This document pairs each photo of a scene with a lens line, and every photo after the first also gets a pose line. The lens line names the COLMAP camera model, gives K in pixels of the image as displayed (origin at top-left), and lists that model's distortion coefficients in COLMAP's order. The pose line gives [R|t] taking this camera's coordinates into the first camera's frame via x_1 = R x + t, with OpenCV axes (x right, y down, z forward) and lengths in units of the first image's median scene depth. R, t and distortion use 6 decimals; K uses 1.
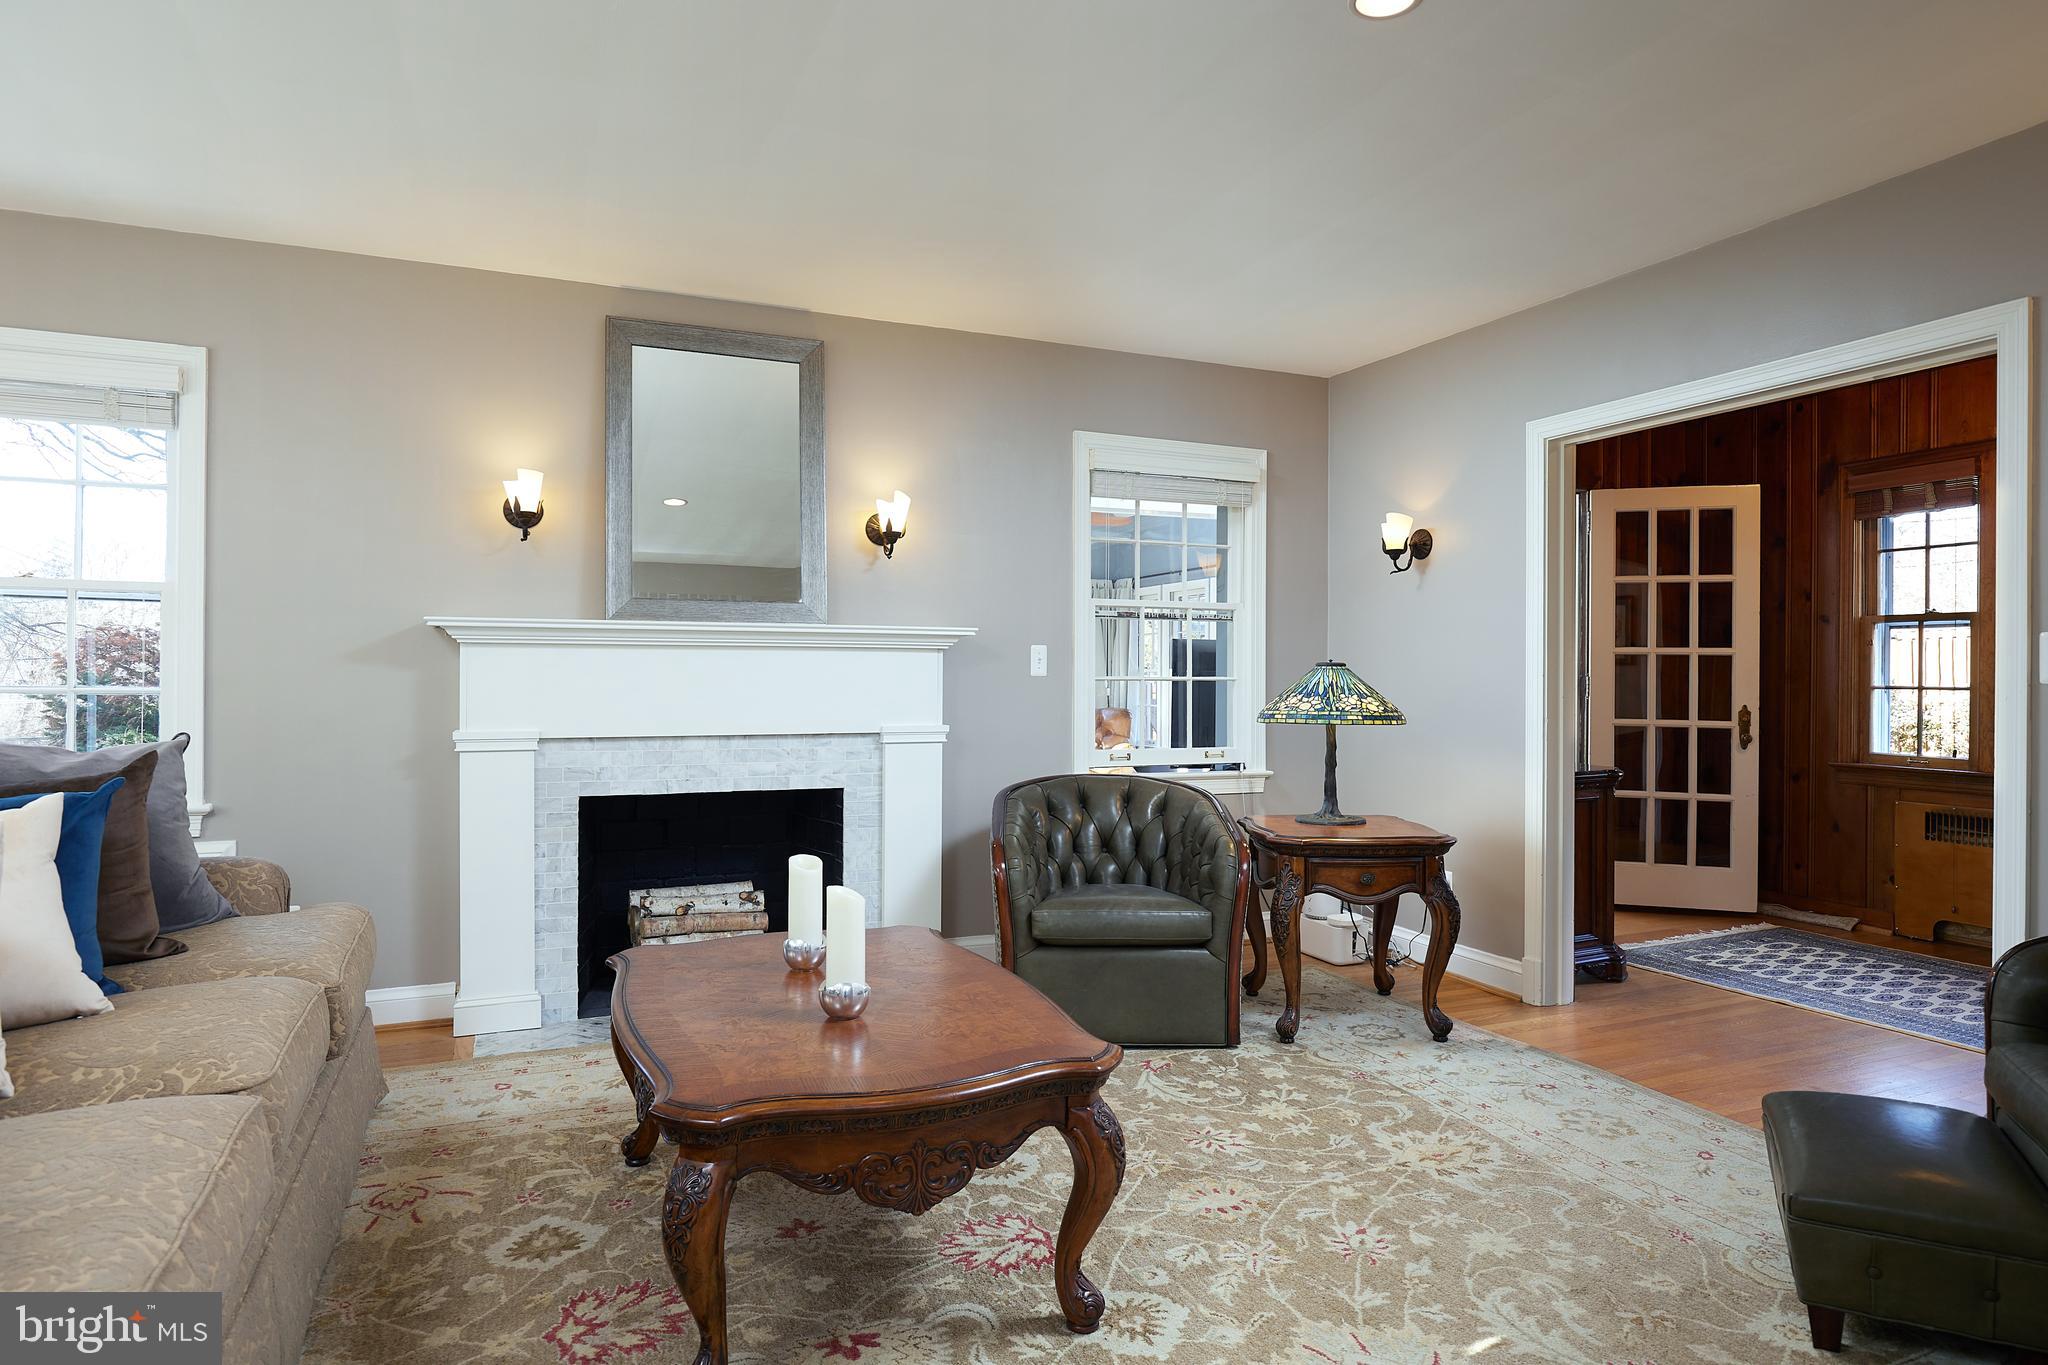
lens RADIAL K [[1198.5, 0, 1028.9], [0, 1198.5, 682.8], [0, 0, 1]] dist [-0.005438, -0.001657]
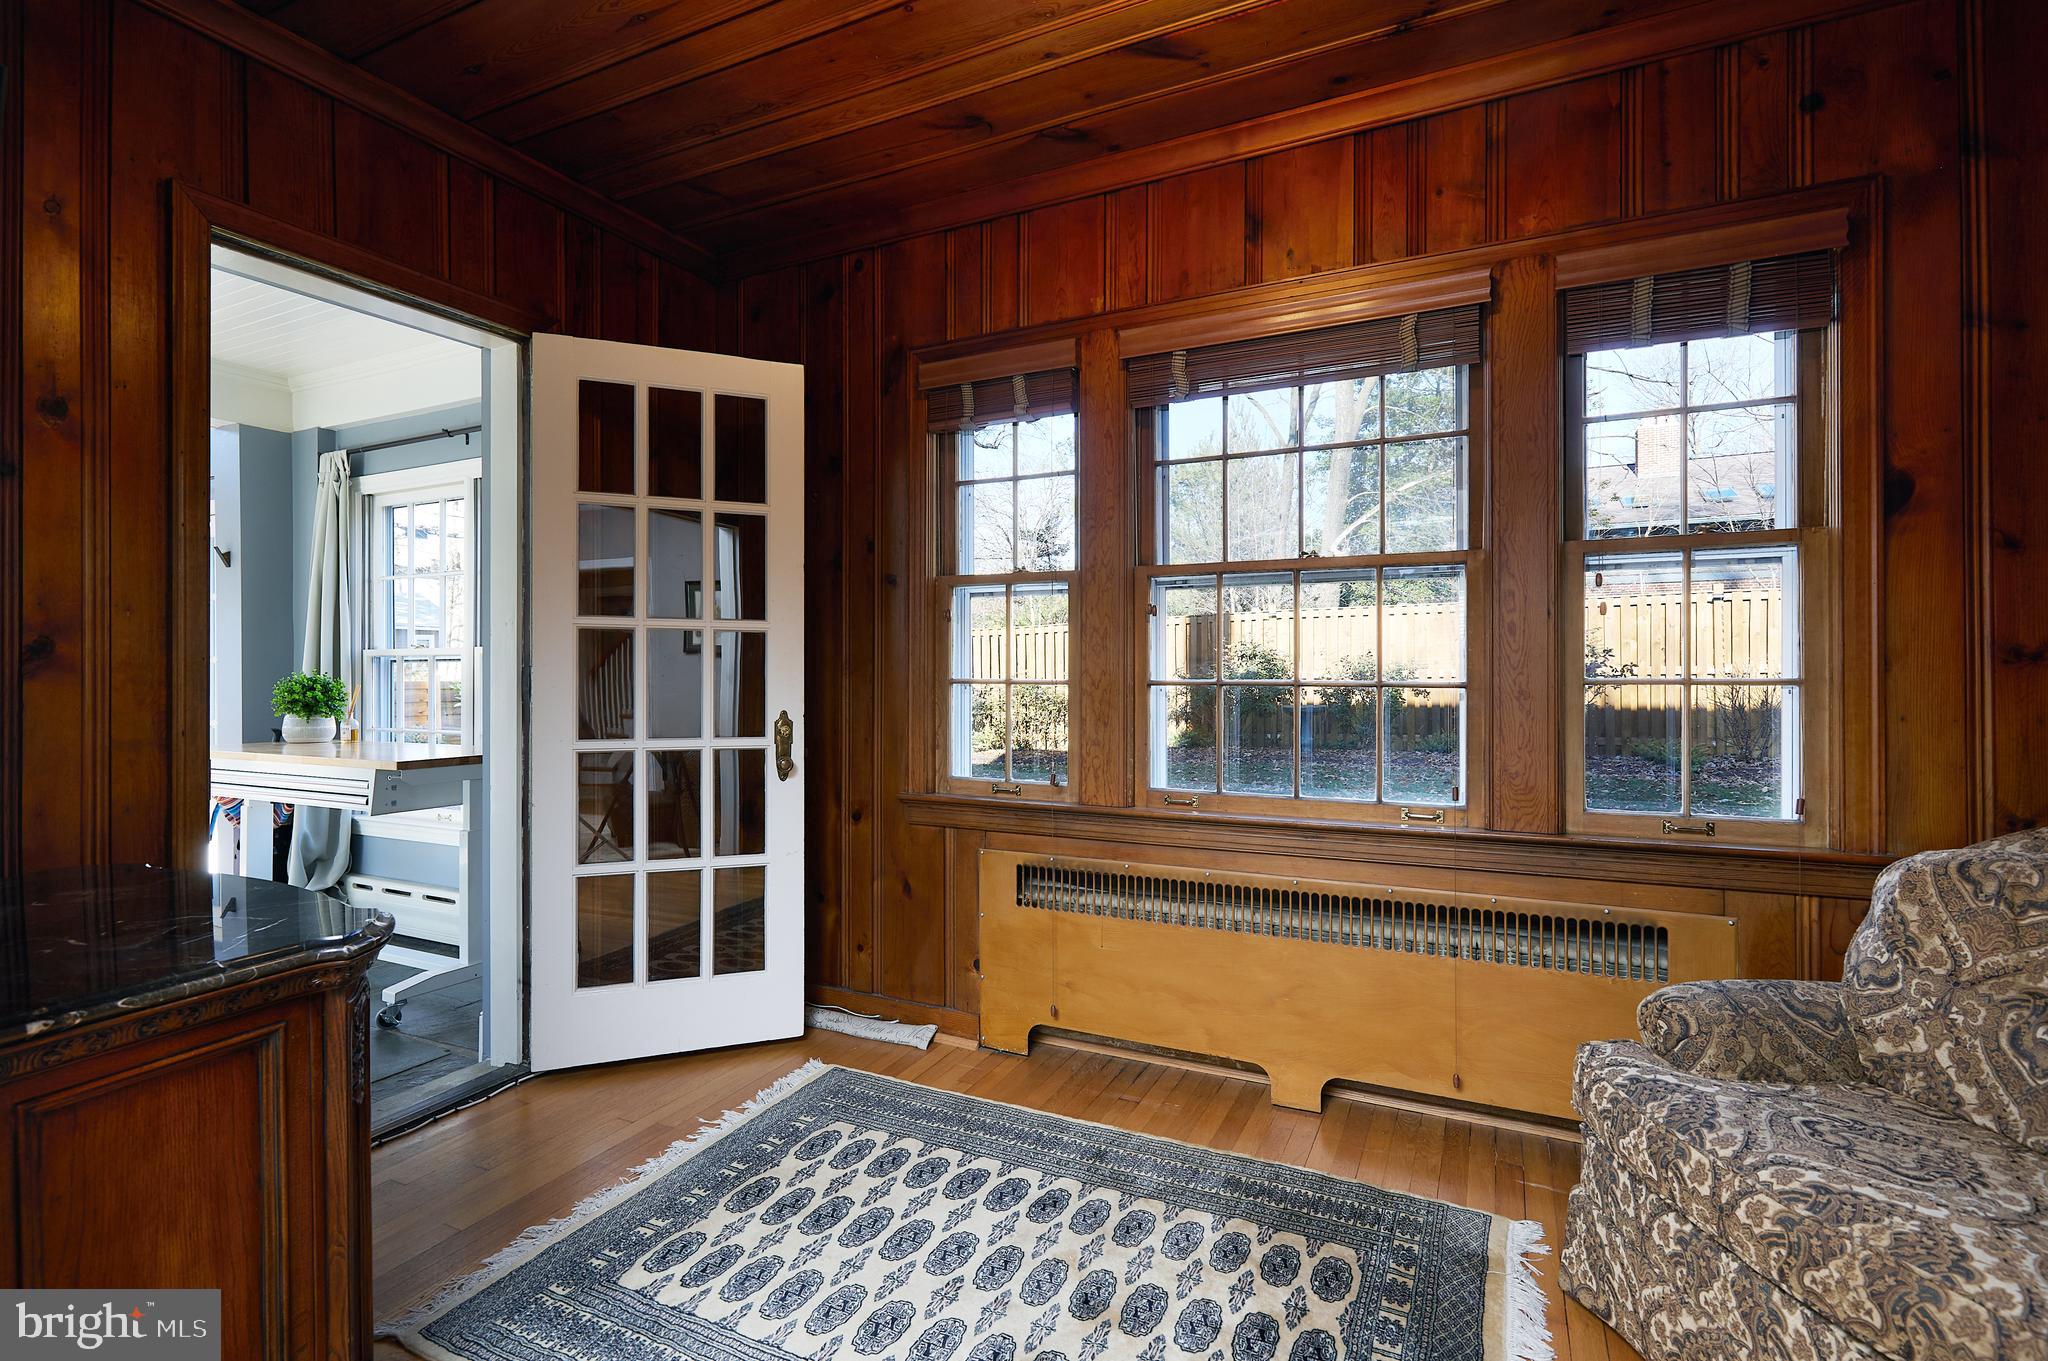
lens RADIAL K [[940.5, 0, 1023.5], [0, 940.5, 672.2], [0, 0, 1]] dist [0.005495, -0.000295]
pose [[0.760174, -0.006435, 0.649688, 0.388953], [0.006451, 0.999976, 0.002358, -0.002386], [-0.649688, 0.002399, 0.760197, 0.564669]]
